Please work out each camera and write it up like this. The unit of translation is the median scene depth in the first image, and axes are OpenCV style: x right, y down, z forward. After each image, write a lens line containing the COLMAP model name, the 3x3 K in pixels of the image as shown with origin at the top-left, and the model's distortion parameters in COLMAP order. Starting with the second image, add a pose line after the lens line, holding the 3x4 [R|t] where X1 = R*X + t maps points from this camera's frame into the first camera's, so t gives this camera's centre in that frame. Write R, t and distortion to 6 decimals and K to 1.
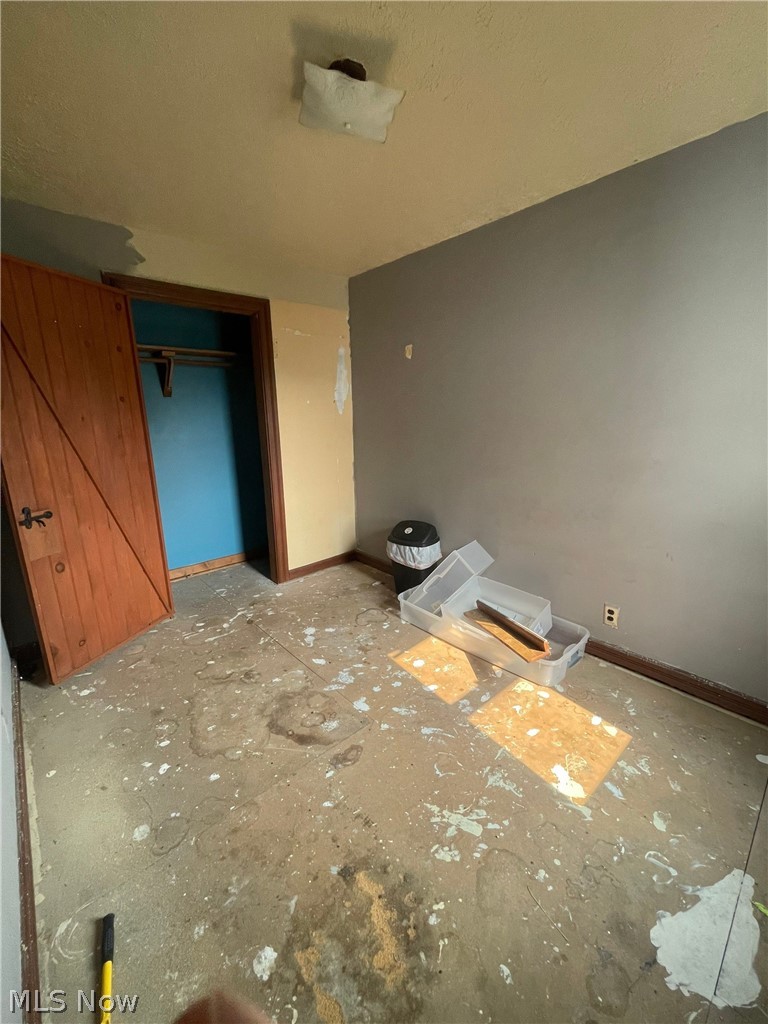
lens RADIAL K [[414.0, 0, 384.5], [0, 414.0, 514.3], [0, 0, 1]] dist [0.003912, 0.000119]
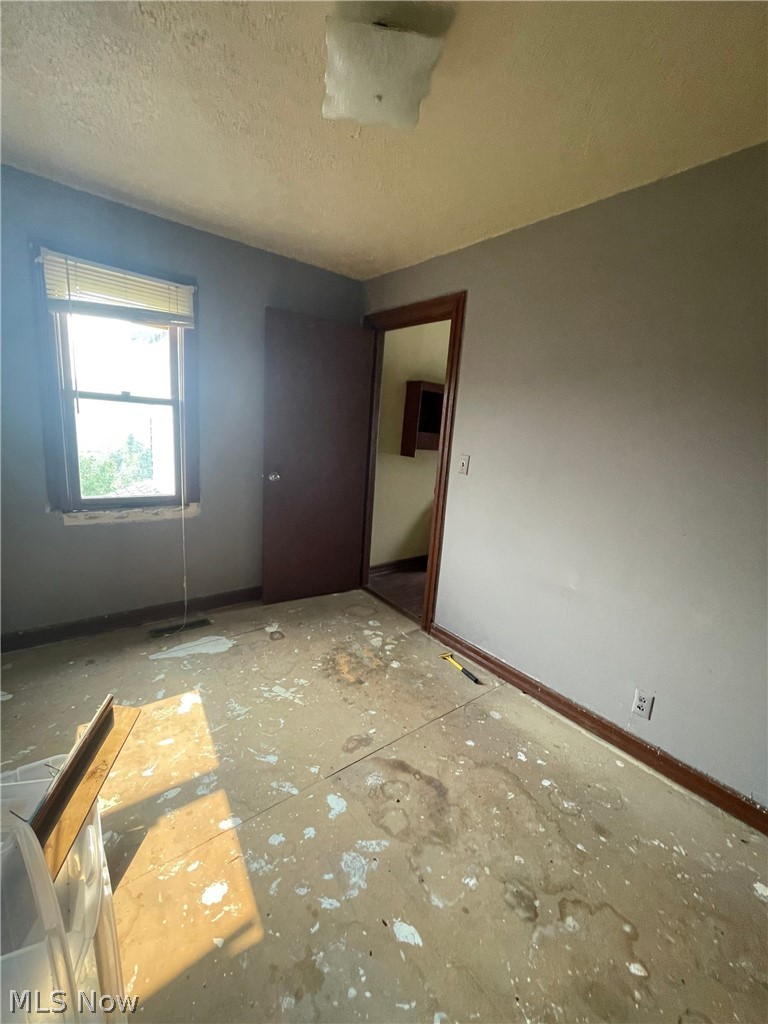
lens RADIAL K [[414.0, 0, 384.5], [0, 414.0, 514.3], [0, 0, 1]] dist [0.003912, 0.000119]
pose [[-0.996800, -0.069939, 0.038707, -0.151075], [-0.046861, 0.903571, 0.425868, -0.392065], [-0.064759, 0.422691, -0.903957, 1.611718]]
